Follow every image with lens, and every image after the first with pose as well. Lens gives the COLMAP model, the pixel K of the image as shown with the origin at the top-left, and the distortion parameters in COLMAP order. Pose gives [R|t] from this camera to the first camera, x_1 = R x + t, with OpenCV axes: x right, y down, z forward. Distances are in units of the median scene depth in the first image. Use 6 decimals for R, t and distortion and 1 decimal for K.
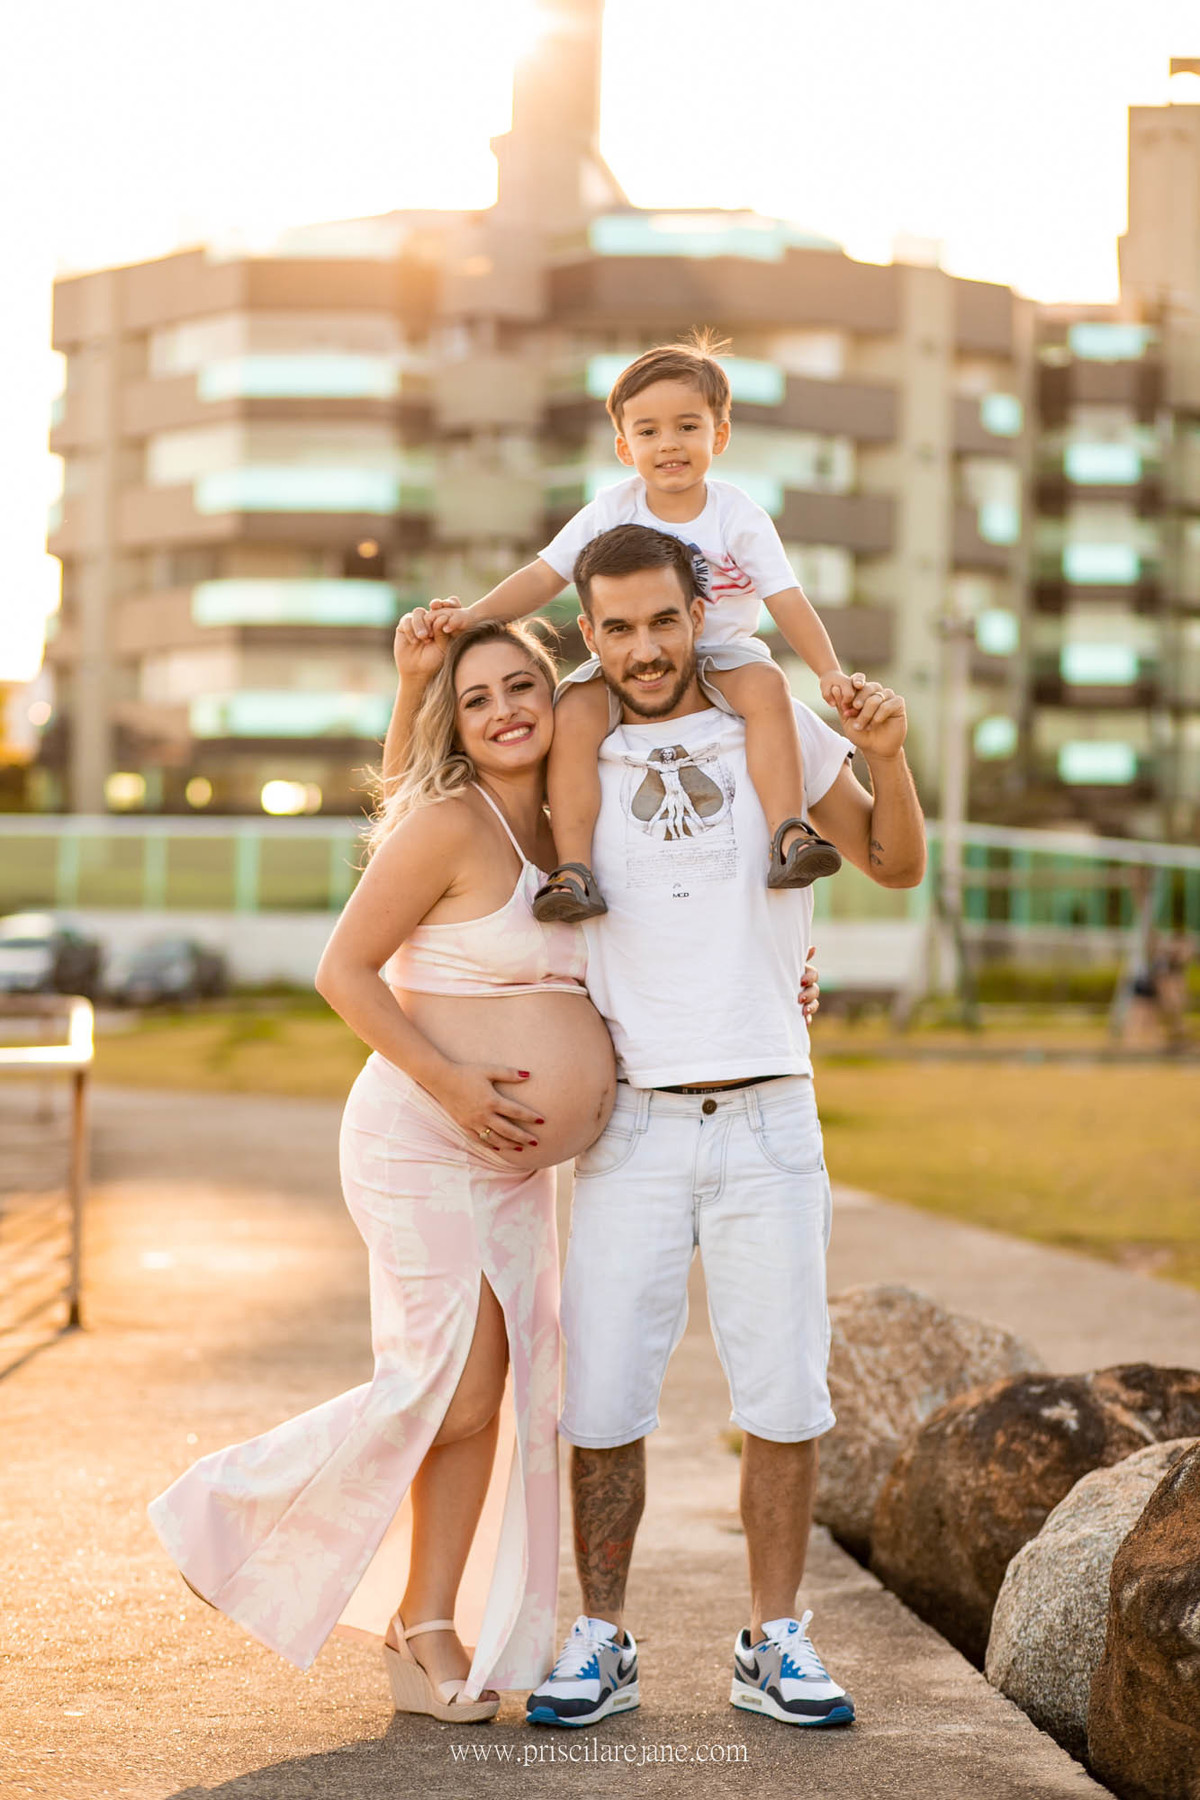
lens RADIAL K [[4518.1, 0, 600.0], [0, 4518.1, 900.0], [0, 0, 1]] dist [0.005957, -0.347314]
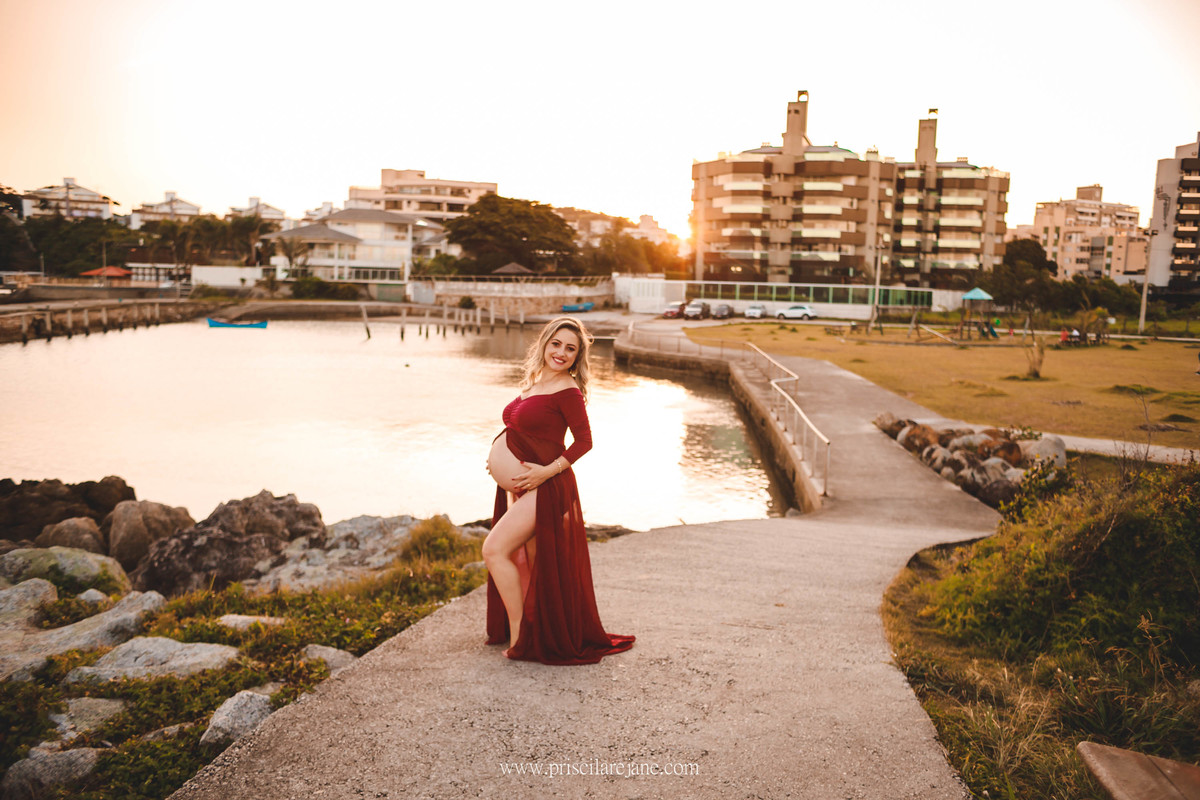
lens RADIAL K [[1012.8, 0, 600.0], [0, 1012.8, 400.0], [0, 0, 1]] dist [-0.007072, 0.011272]
pose [[0.983551, 0.028692, -0.178338, -0.016348], [-0.006159, 0.992057, 0.125642, -0.020971], [0.180527, -0.122477, 0.975915, -0.141035]]
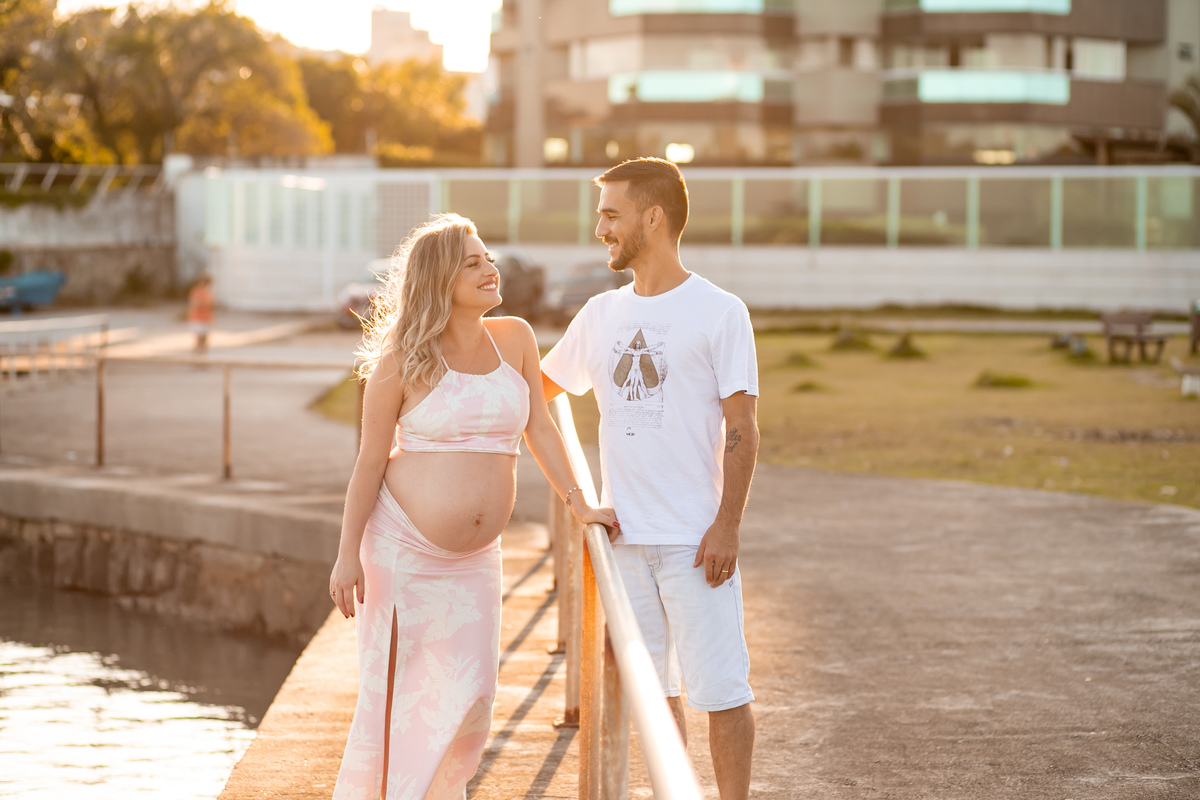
lens RADIAL K [[3012.1, 0, 600.0], [0, 3012.1, 400.0], [0, 0, 1]] dist [0.005957, -0.347314]
pose [[0.995827, -0.004109, -0.091165, -0.014953], [0.008939, 0.998574, 0.052639, 0.002540], [0.090819, -0.053235, 0.994444, 0.150710]]
